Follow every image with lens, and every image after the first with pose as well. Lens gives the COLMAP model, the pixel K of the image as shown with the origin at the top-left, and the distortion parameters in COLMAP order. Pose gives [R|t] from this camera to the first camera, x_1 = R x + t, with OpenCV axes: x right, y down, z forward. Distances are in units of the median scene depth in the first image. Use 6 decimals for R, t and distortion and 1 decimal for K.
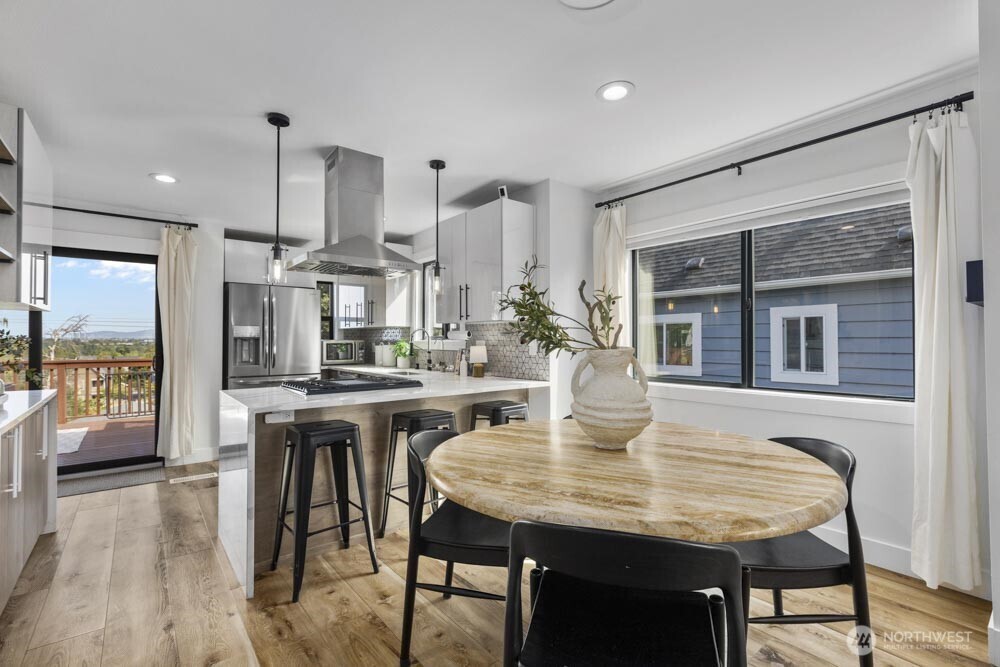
lens RADIAL K [[448.8, 0, 500.0], [0, 448.8, 333.5], [0, 0, 1]] dist [0.000115, 0.000642]
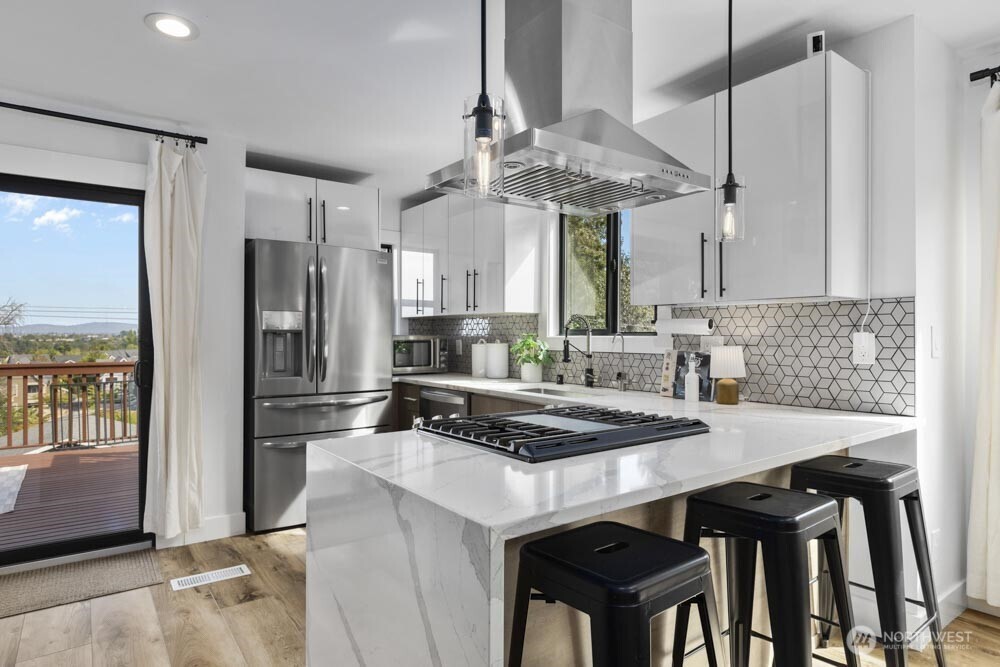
lens RADIAL K [[569.3, 0, 500.0], [0, 569.3, 333.5], [0, 0, 1]] dist [-0.001617, -0.003310]
pose [[0.999117, 0.000138, -0.042005, -0.244503], [0.000337, 0.999936, 0.011311, 0.003753], [0.042004, -0.011315, 0.999053, 0.255399]]
